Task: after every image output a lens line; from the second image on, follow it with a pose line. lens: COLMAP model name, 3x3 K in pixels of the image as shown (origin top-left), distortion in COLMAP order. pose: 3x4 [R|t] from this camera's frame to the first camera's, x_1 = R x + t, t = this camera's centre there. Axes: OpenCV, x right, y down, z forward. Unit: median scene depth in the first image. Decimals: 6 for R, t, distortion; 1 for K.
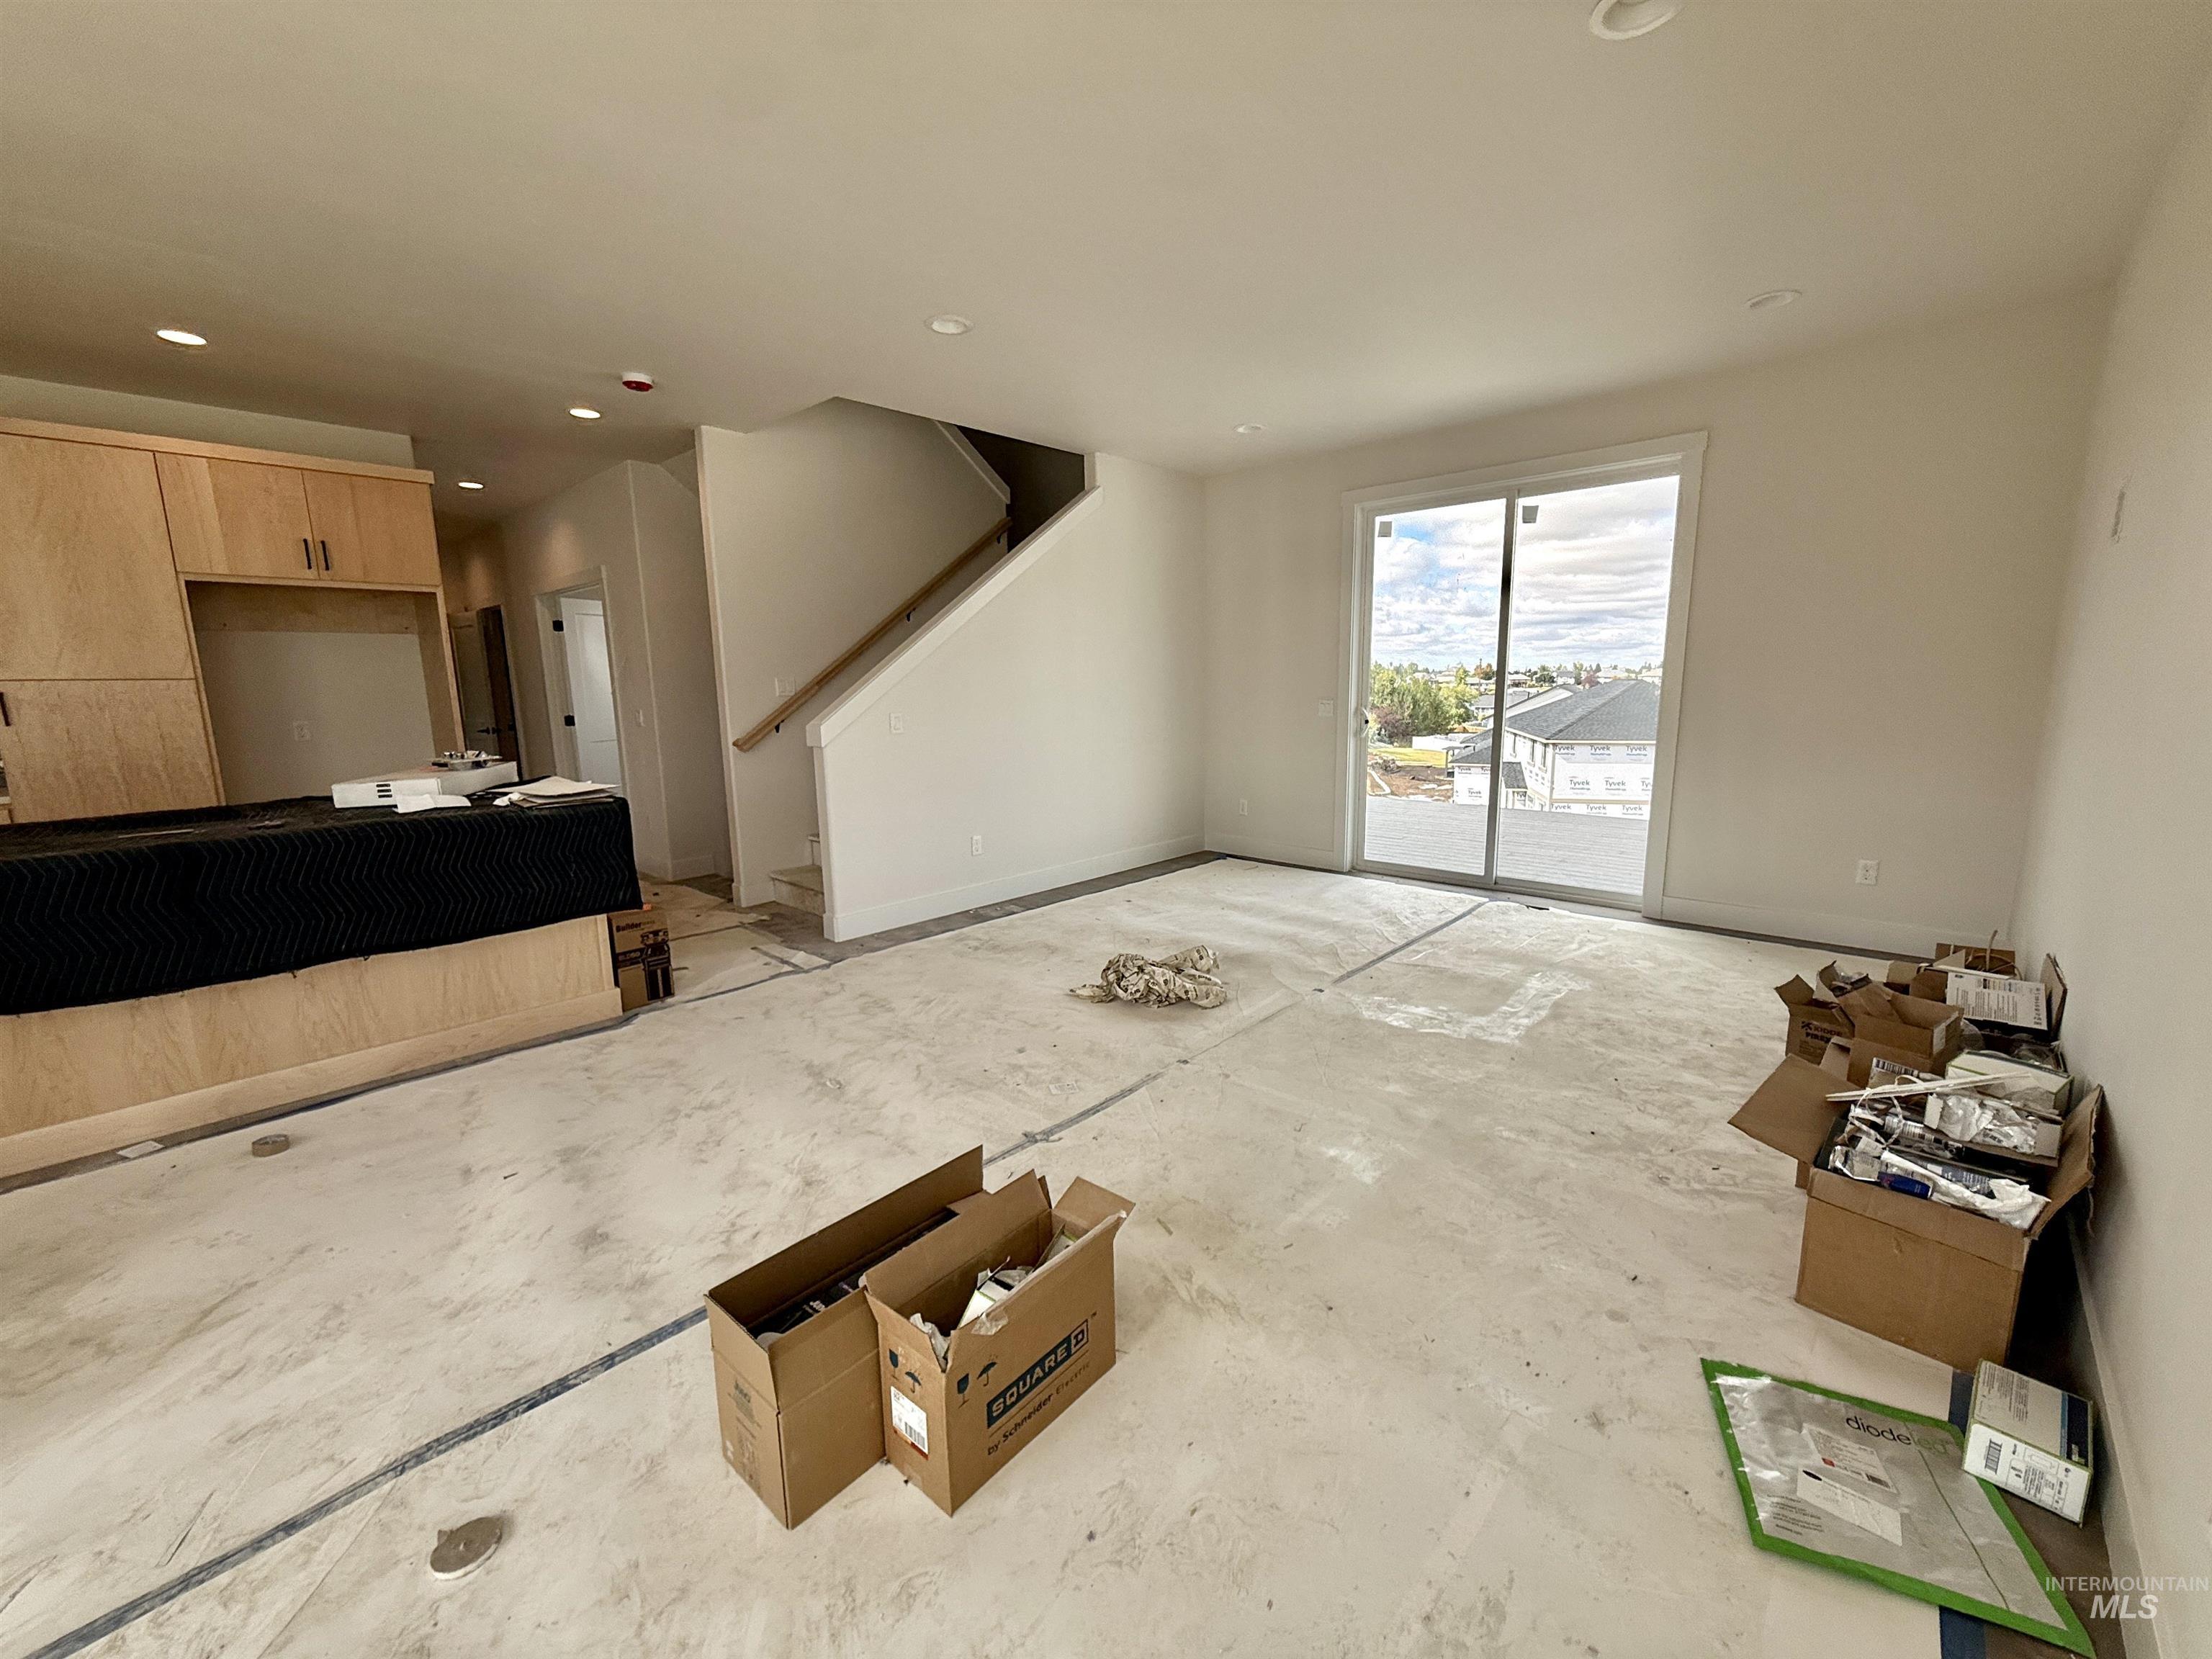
lens RADIAL K [[883.5, 0, 1112.0], [0, 883.5, 828.6], [0, 0, 1]] dist [0.001996, 0.001055]
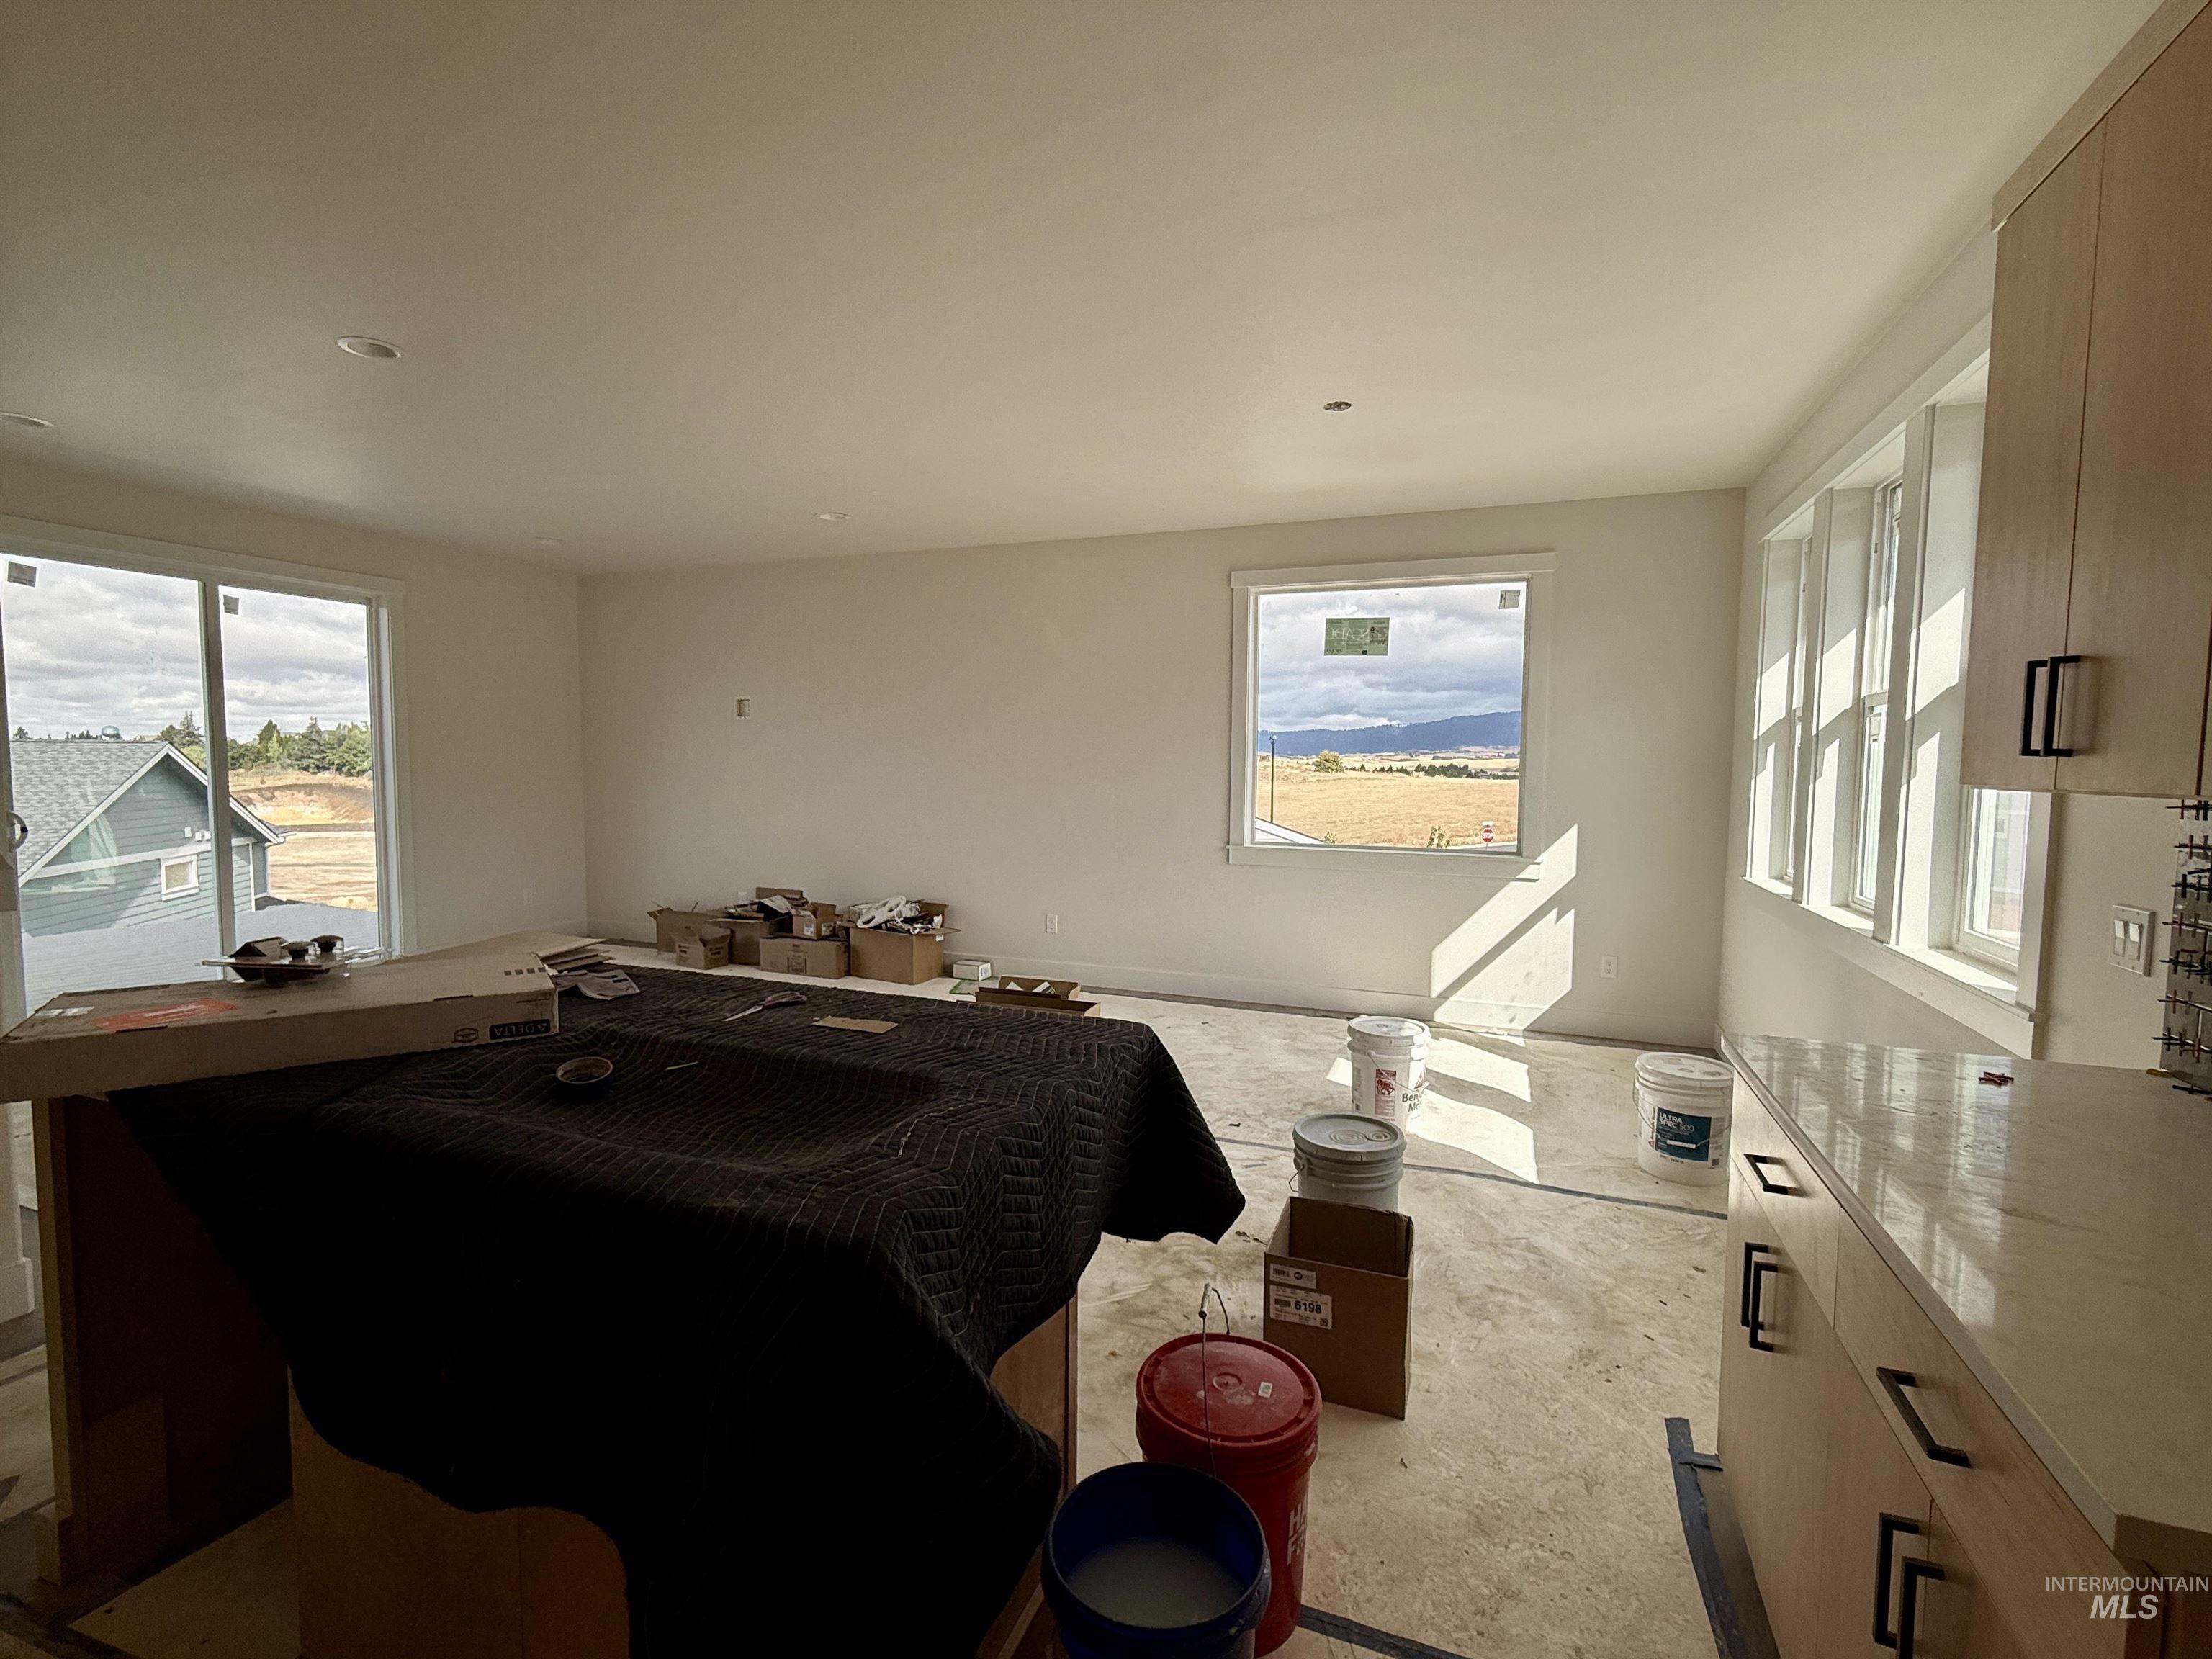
lens RADIAL K [[998.9, 0, 1108.1], [0, 998.9, 827.9], [0, 0, 1]] dist [0.000015, -0.000074]
pose [[-0.364014, -0.053104, 0.929878, -1.158187], [0.151899, 0.981622, 0.115522, -0.119131], [-0.918924, 0.183299, -0.349257, 0.681418]]
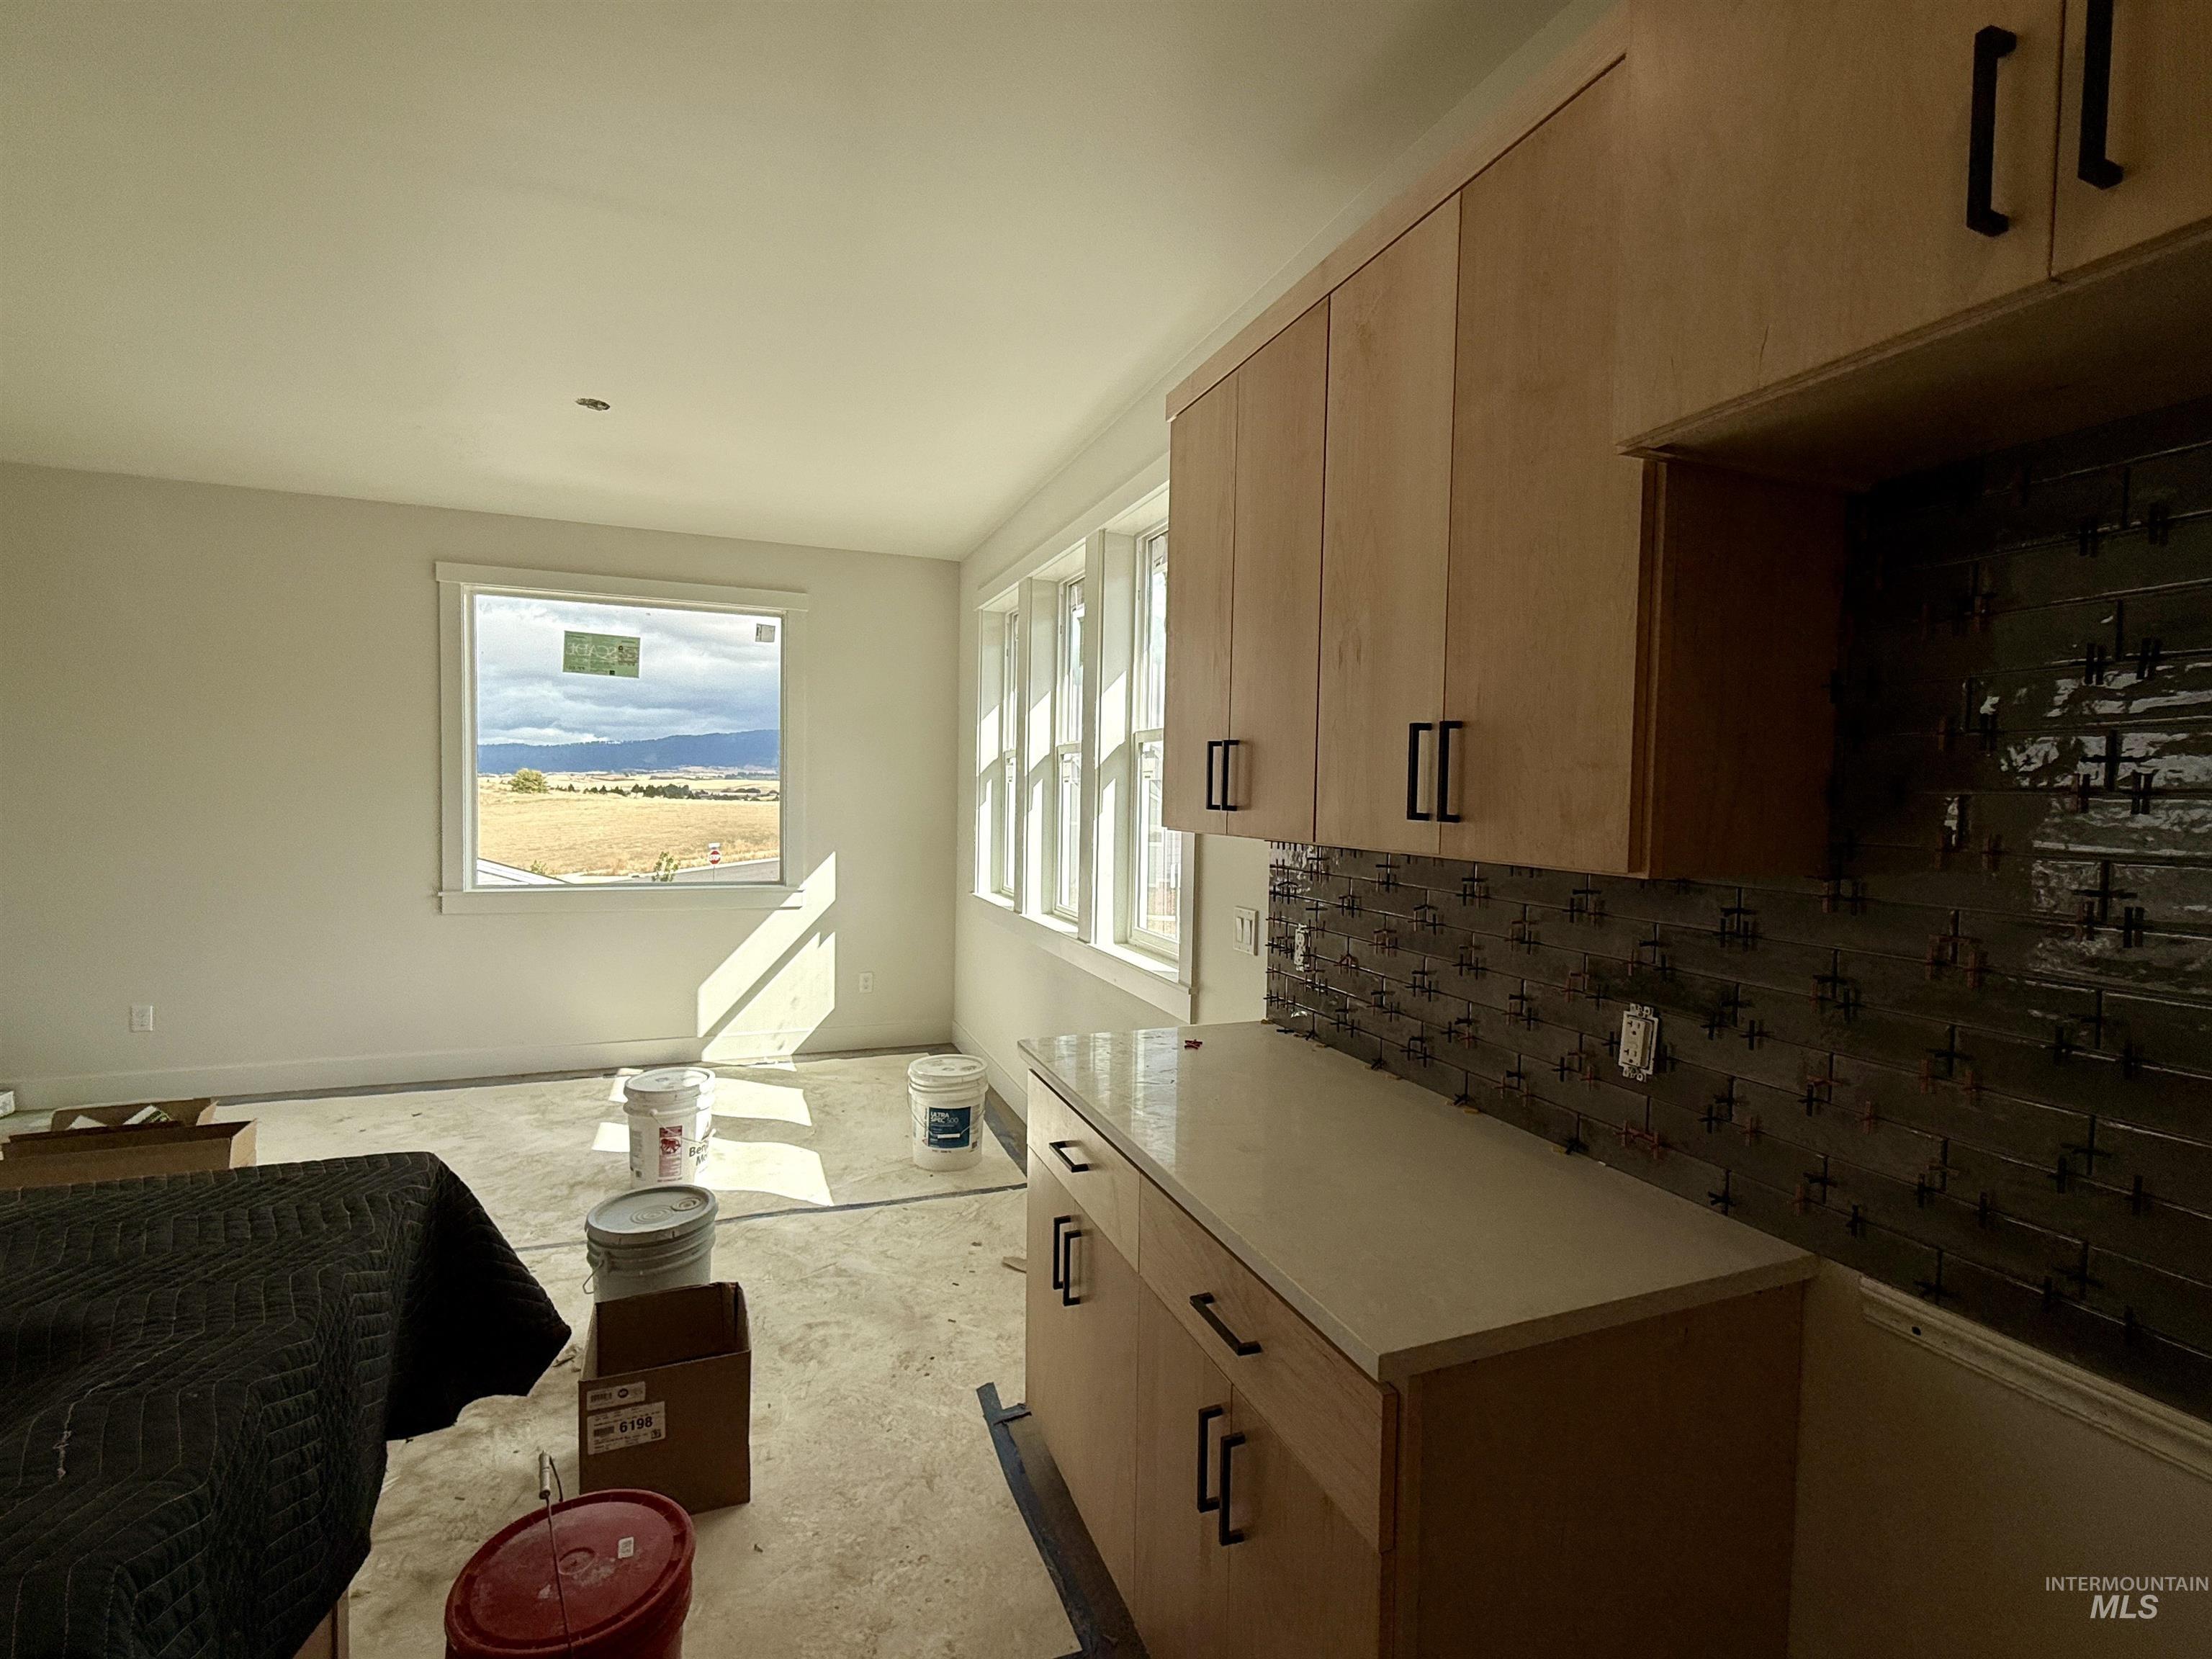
lens RADIAL K [[998.9, 0, 1106.4], [0, 998.9, 829.0], [0, 0, 1]] dist [0.000015, -0.000074]
pose [[-0.897332, -0.019244, 0.440937, -1.115929], [0.068227, 0.980992, 0.181658, -0.136844], [-0.436052, 0.193091, -0.878962, 0.707961]]
